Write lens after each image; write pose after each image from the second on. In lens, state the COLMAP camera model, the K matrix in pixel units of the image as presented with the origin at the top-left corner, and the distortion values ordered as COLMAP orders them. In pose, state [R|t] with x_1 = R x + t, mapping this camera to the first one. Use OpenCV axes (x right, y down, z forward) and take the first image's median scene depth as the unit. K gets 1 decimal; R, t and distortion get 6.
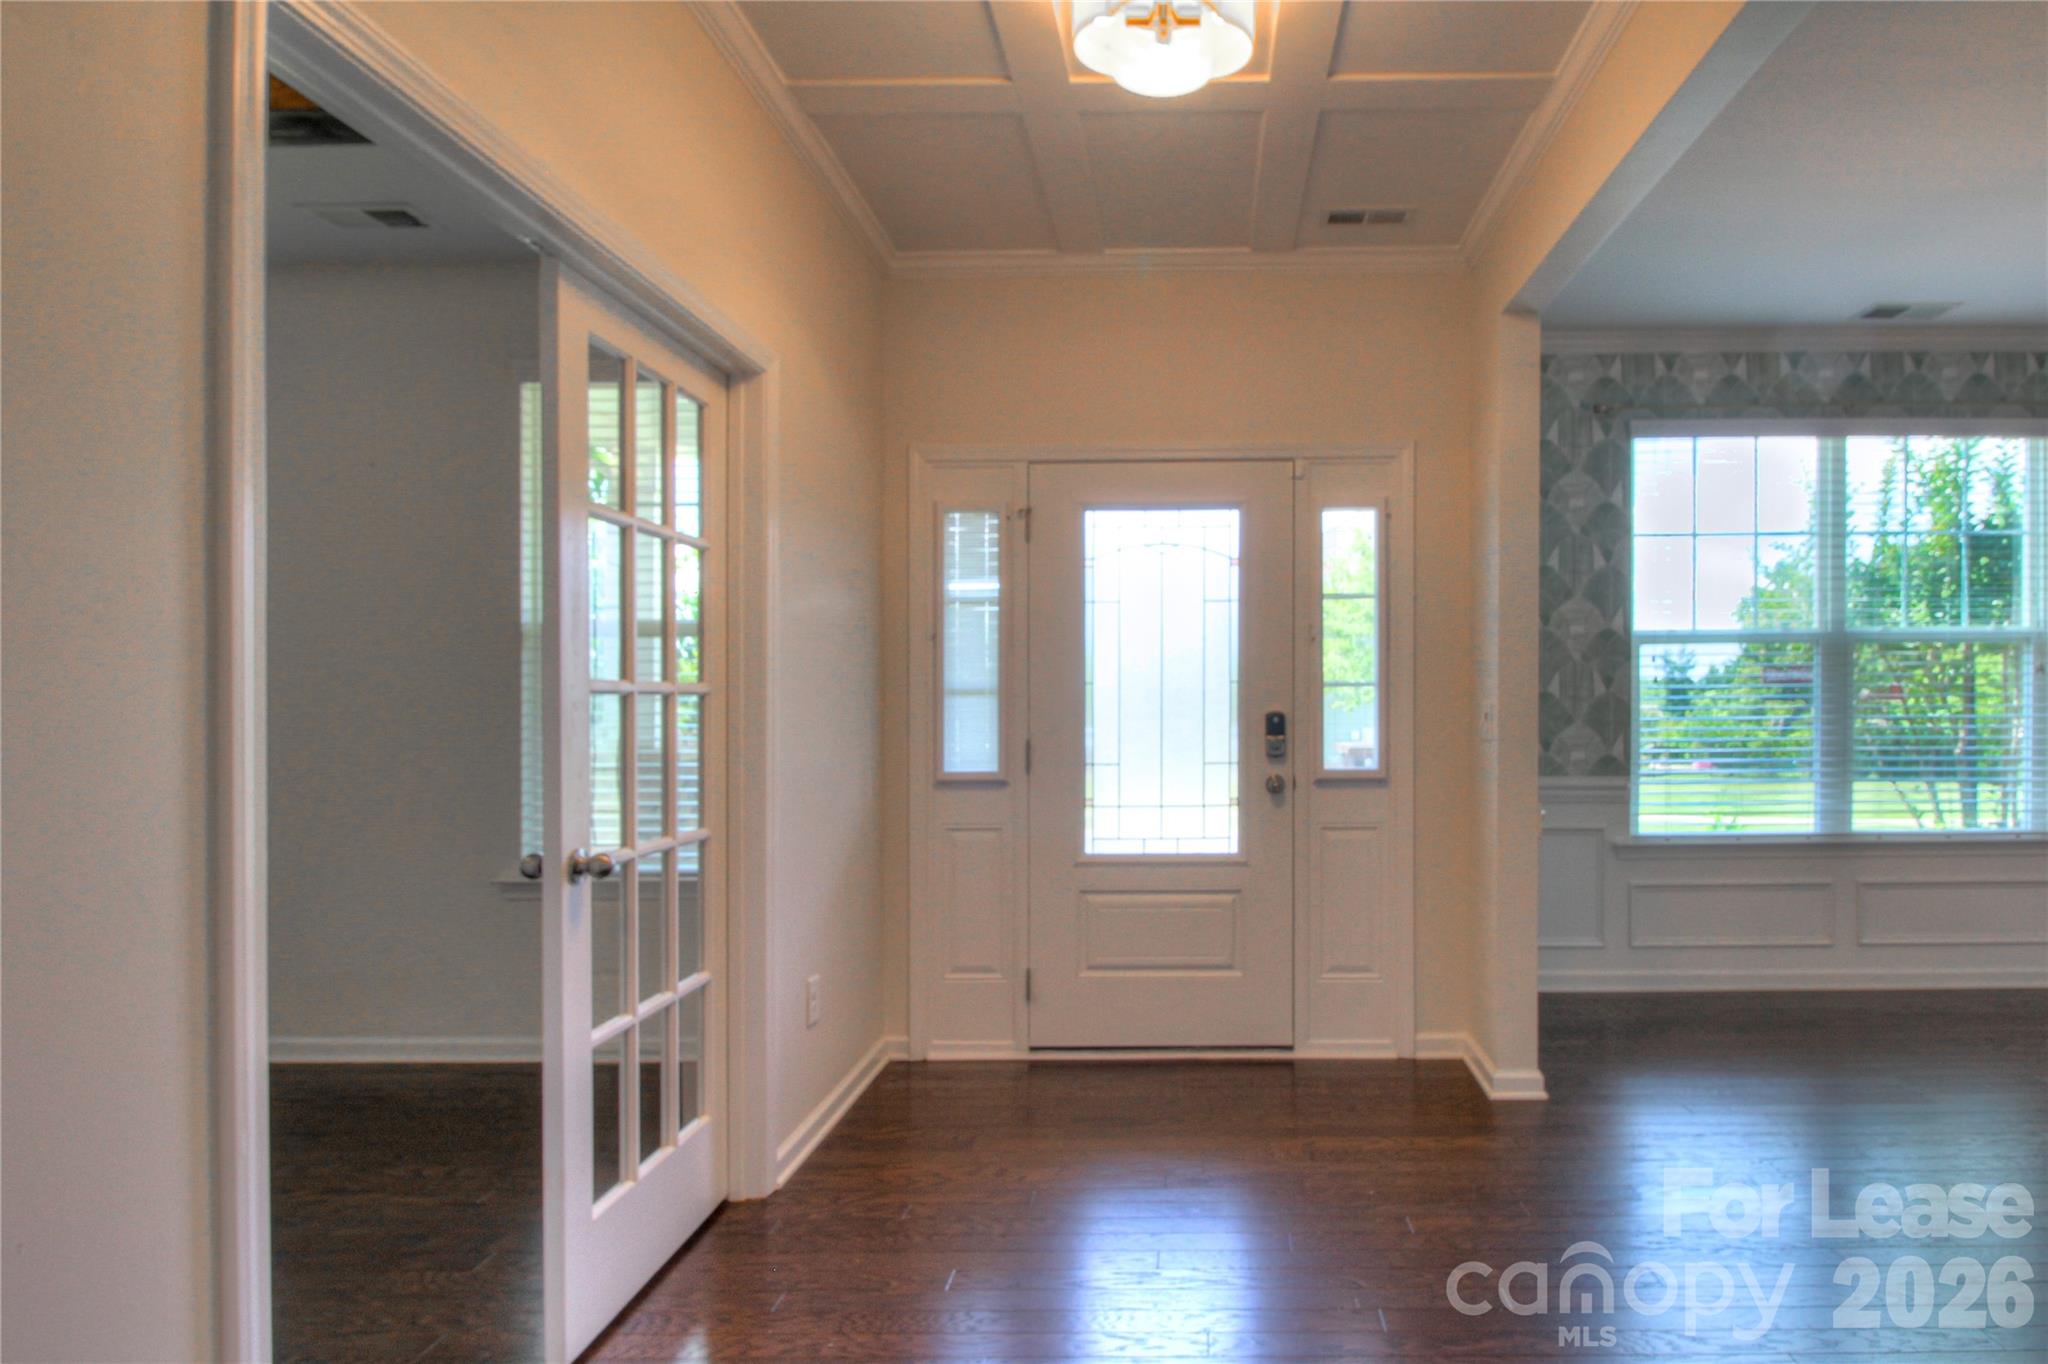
lens RADIAL K [[1101.2, 0, 1026.8], [0, 1101.2, 693.0], [0, 0, 1]] dist [-0.006443, -0.003825]
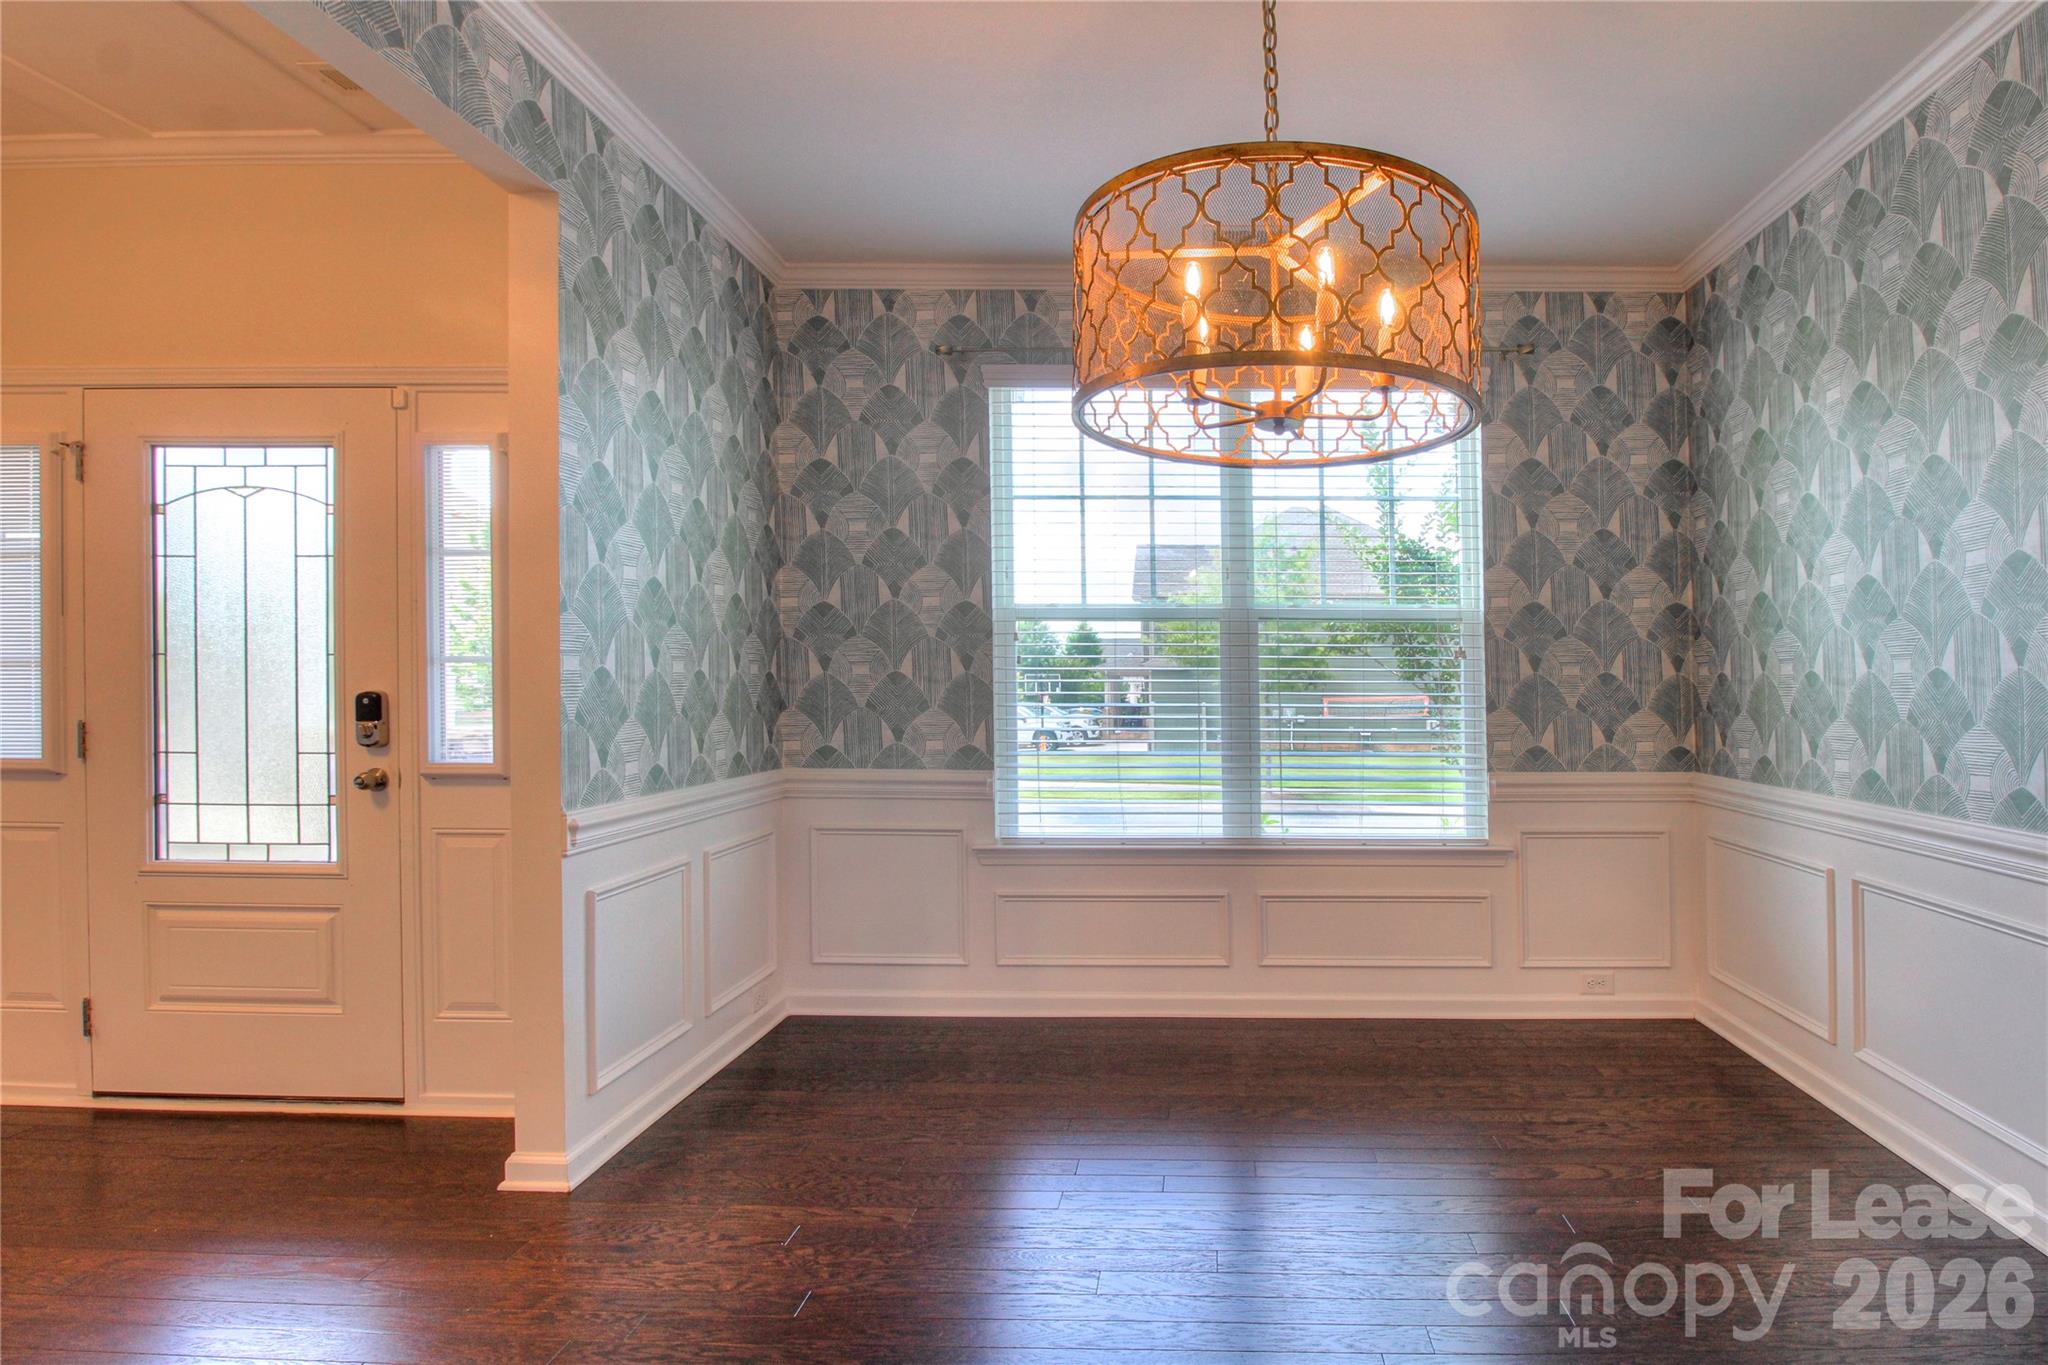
lens RADIAL K [[953.9, 0, 1117.4], [0, 953.9, 654.2], [0, 0, 1]] dist [-0.016067, -0.002637]
pose [[0.999805, 0.011377, 0.016130, 0.644597], [-0.011025, 0.999703, -0.021724, -0.001326], [-0.016372, 0.021542, 0.999634, 0.240164]]
